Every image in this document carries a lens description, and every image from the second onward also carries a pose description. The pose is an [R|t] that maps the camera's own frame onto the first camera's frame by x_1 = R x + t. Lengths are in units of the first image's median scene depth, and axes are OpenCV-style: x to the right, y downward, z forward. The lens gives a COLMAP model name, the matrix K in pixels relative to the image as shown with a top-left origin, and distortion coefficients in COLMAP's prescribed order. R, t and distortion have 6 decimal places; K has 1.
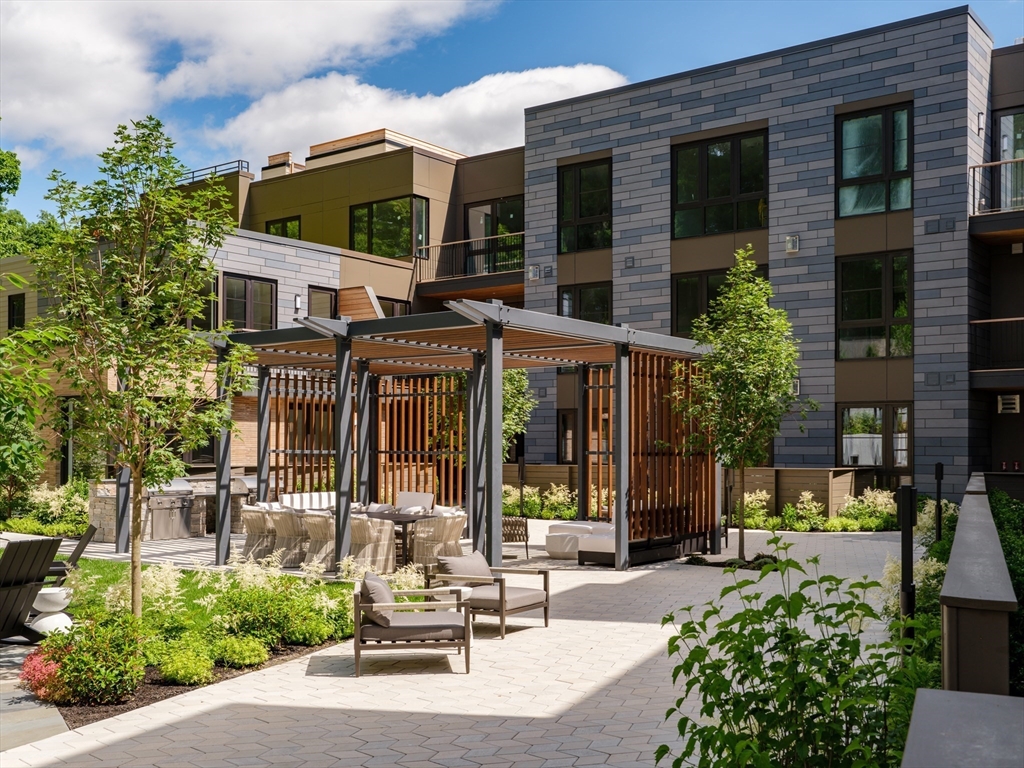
lens RADIAL K [[1071.5, 0, 512.0], [0, 1071.5, 384.0], [0, 0, 1]] dist [0.003860, 0.011349]
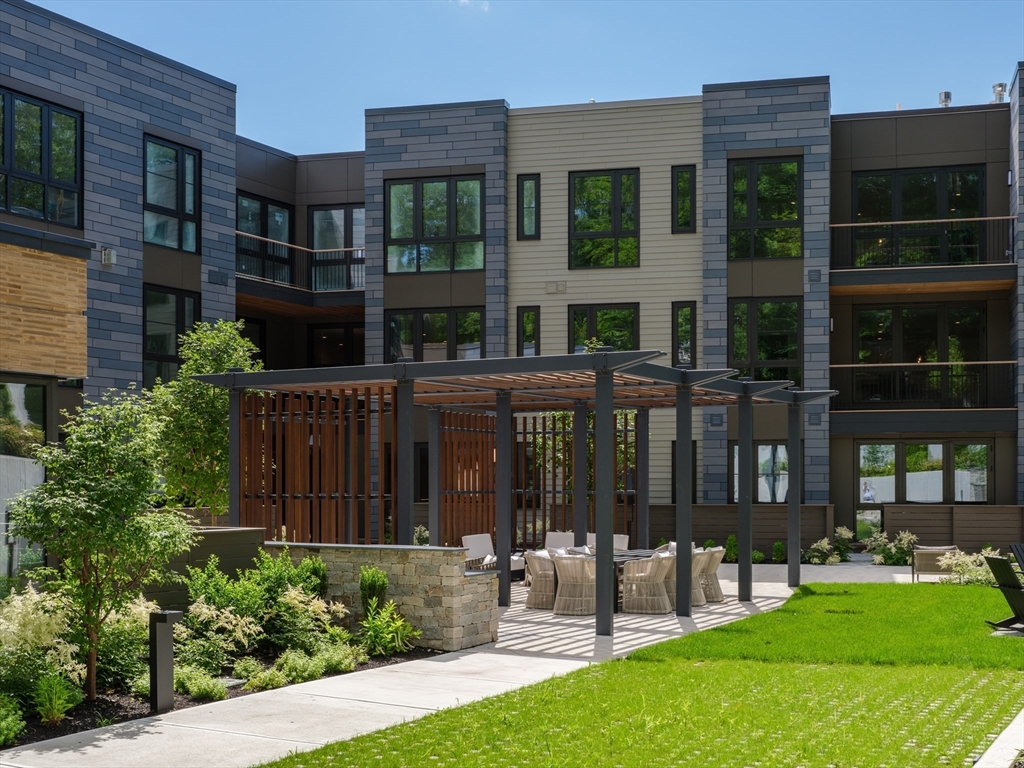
lens RADIAL K [[1280.2, 0, 512.0], [0, 1280.2, 384.0], [0, 0, 1]] dist [0.003613, -0.001783]
pose [[-0.153169, 0.063629, 0.986149, -0.851165], [-0.063906, 0.995198, -0.074139, 0.033094], [-0.986131, -0.074376, -0.148367, 0.835813]]
